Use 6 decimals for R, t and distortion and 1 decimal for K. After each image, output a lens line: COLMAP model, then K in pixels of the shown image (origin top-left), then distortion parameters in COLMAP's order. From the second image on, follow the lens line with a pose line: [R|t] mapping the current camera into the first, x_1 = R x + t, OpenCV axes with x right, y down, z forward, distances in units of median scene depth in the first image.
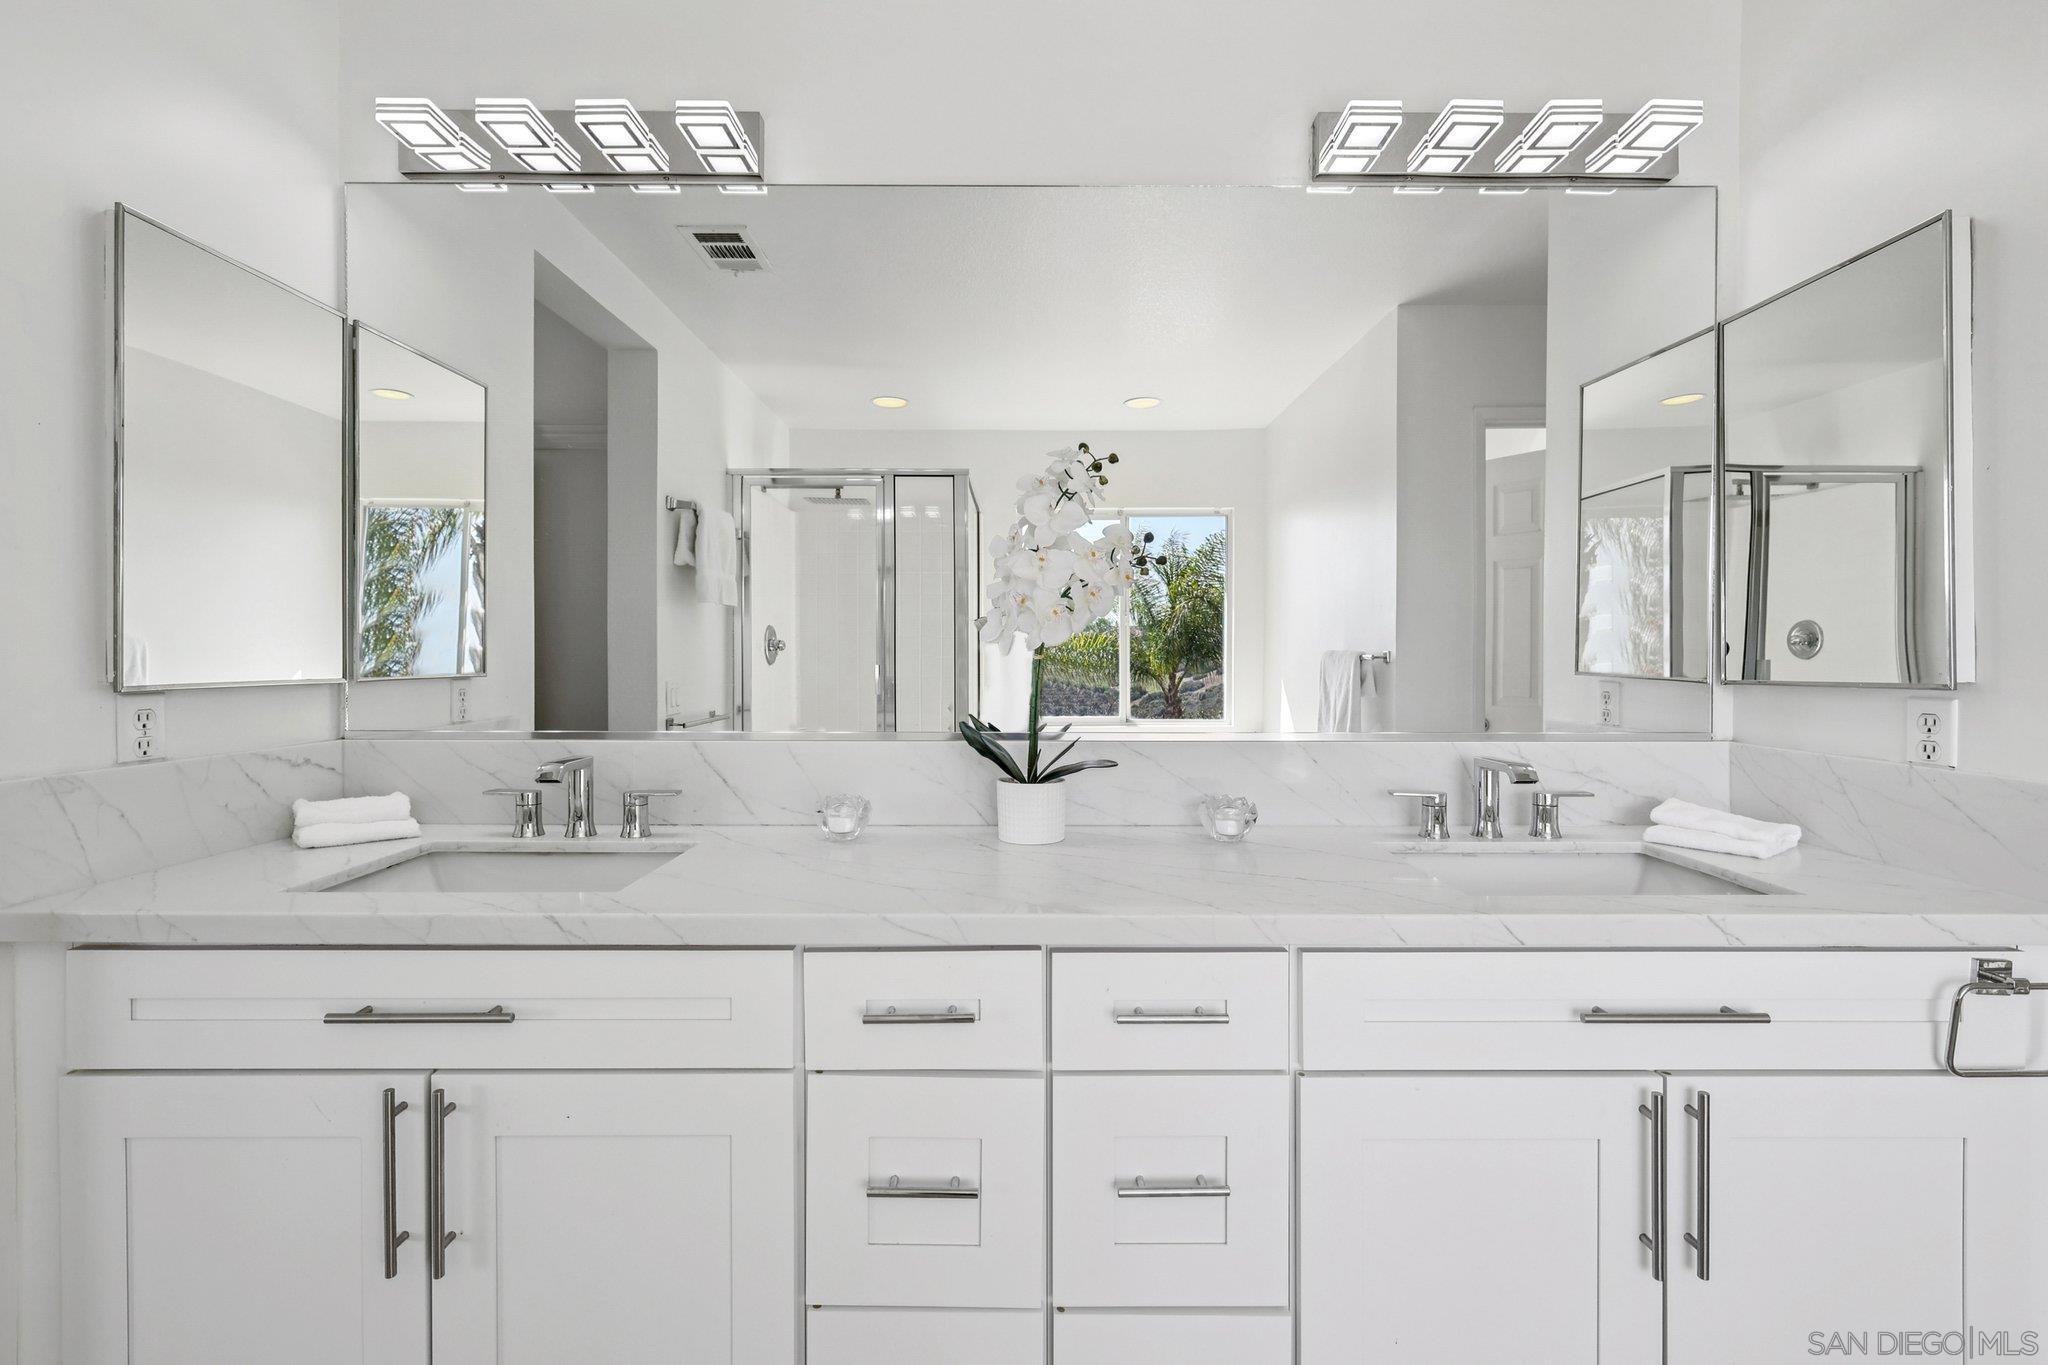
lens RADIAL K [[894.2, 0, 1025.9], [0, 894.2, 662.3], [0, 0, 1]] dist [-0.000857, 0.000561]
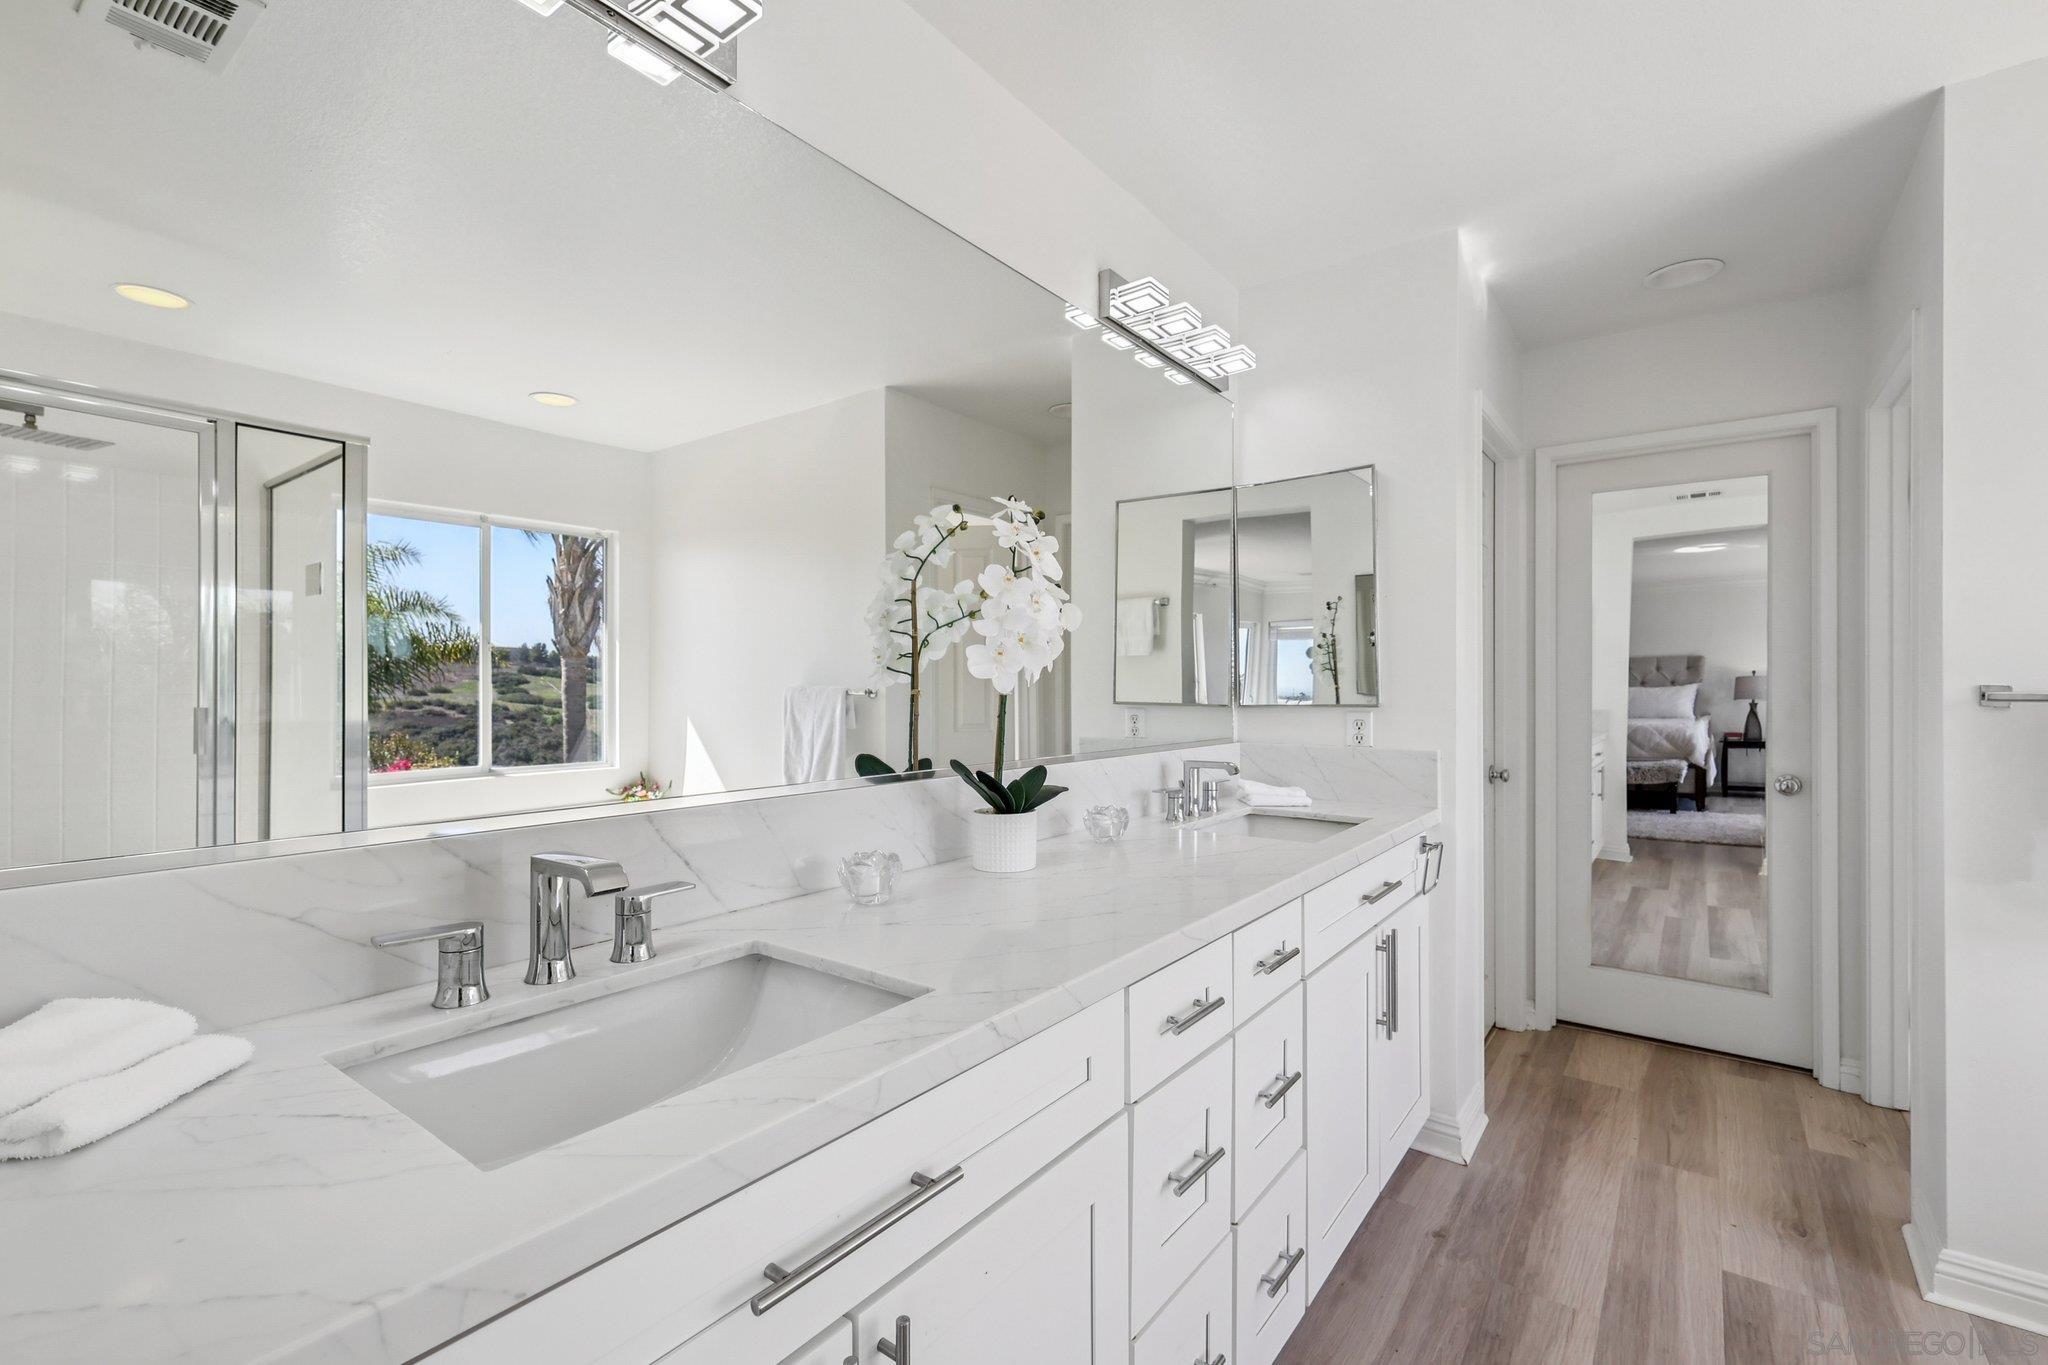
lens RADIAL K [[894.2, 0, 1028.9], [0, 894.2, 679.9], [0, 0, 1]] dist [-0.000857, 0.000561]
pose [[0.600334, 0.005582, 0.799730, -0.592701], [0.010426, 0.999836, -0.014805, -0.004235], [-0.799682, 0.017226, 0.600177, 0.253718]]
